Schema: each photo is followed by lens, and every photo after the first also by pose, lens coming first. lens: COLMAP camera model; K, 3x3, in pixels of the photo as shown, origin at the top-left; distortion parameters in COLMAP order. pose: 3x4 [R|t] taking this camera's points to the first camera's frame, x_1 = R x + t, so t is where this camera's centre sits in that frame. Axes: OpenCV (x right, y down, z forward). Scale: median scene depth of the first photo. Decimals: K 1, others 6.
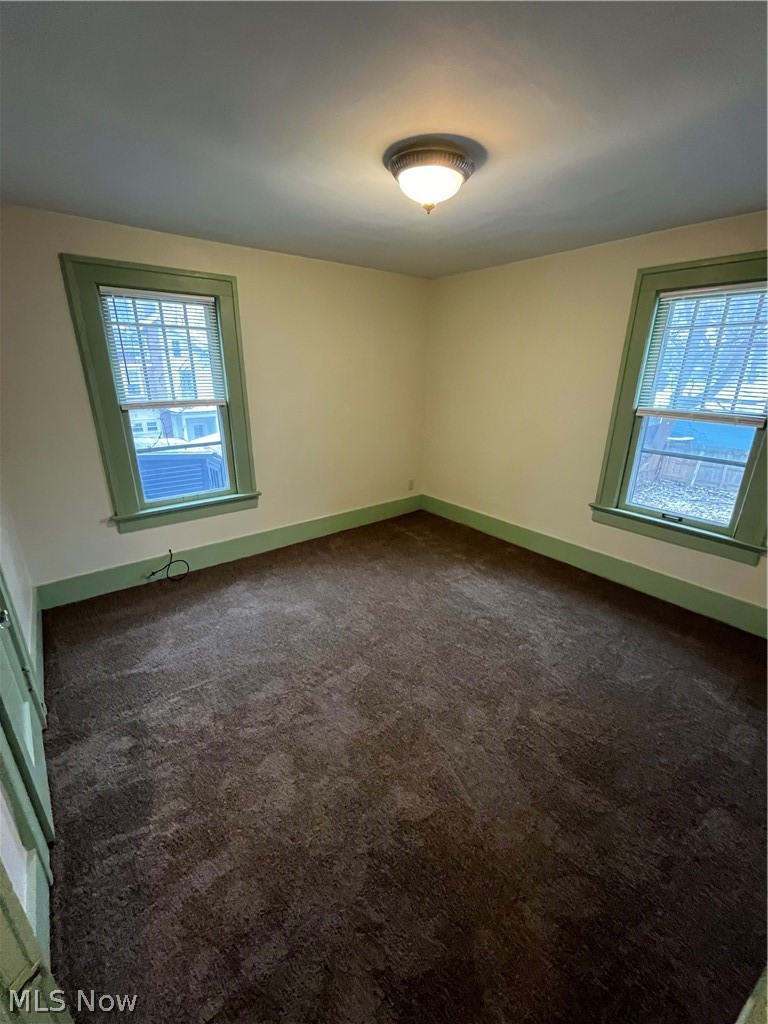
lens RADIAL K [[413.9, 0, 380.9], [0, 413.9, 502.4], [0, 0, 1]] dist [-0.007401, 0.000401]
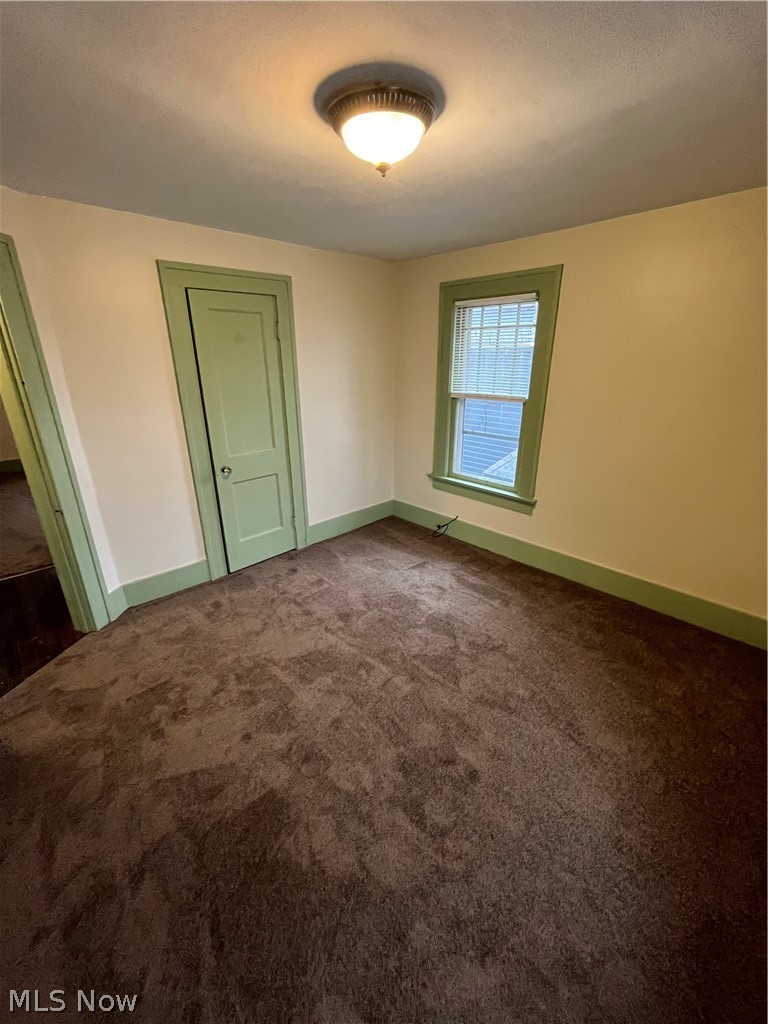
lens RADIAL K [[413.9, 0, 394.7], [0, 413.9, 506.3], [0, 0, 1]] dist [-0.007401, 0.000401]
pose [[0.111136, 0.329160, -0.937711, 0.622942], [-0.306341, 0.908957, 0.282759, -0.206743], [0.945412, 0.255835, 0.201853, 0.602204]]
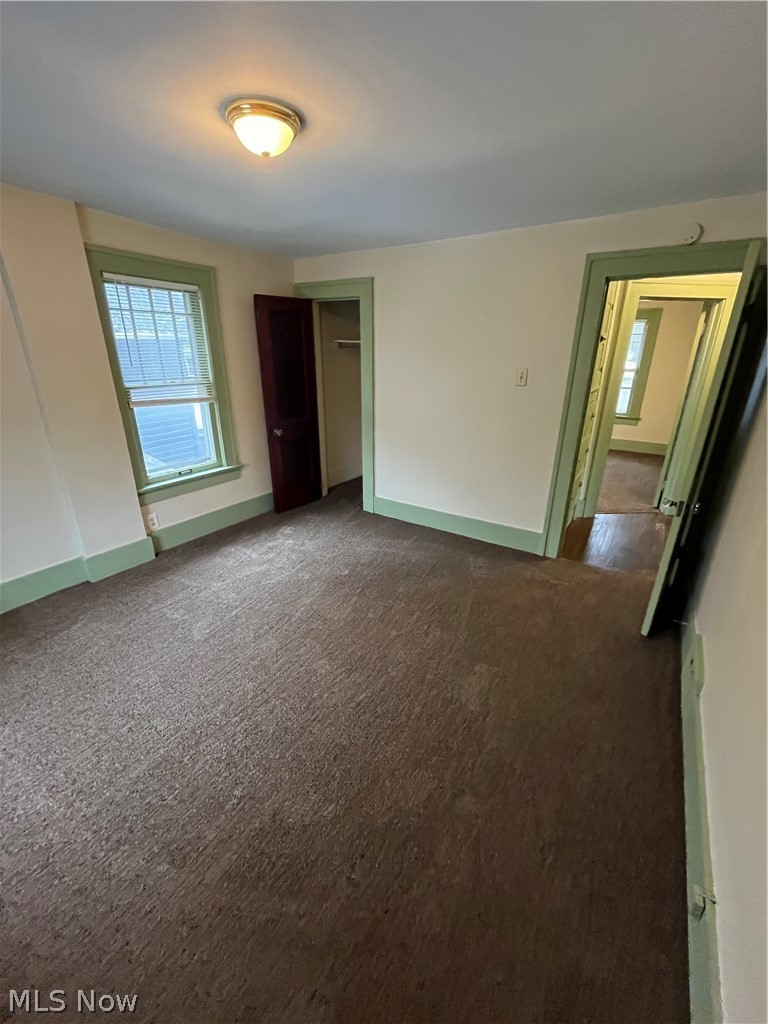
lens RADIAL K [[413.9, 0, 385.5], [0, 413.9, 516.9], [0, 0, 1]] dist [-0.007401, 0.000401]
pose [[0.939657, -0.127216, 0.317585, -0.345249], [0.106273, 0.990909, 0.082495, 0.077093], [-0.325192, -0.043767, 0.944635, -0.228762]]
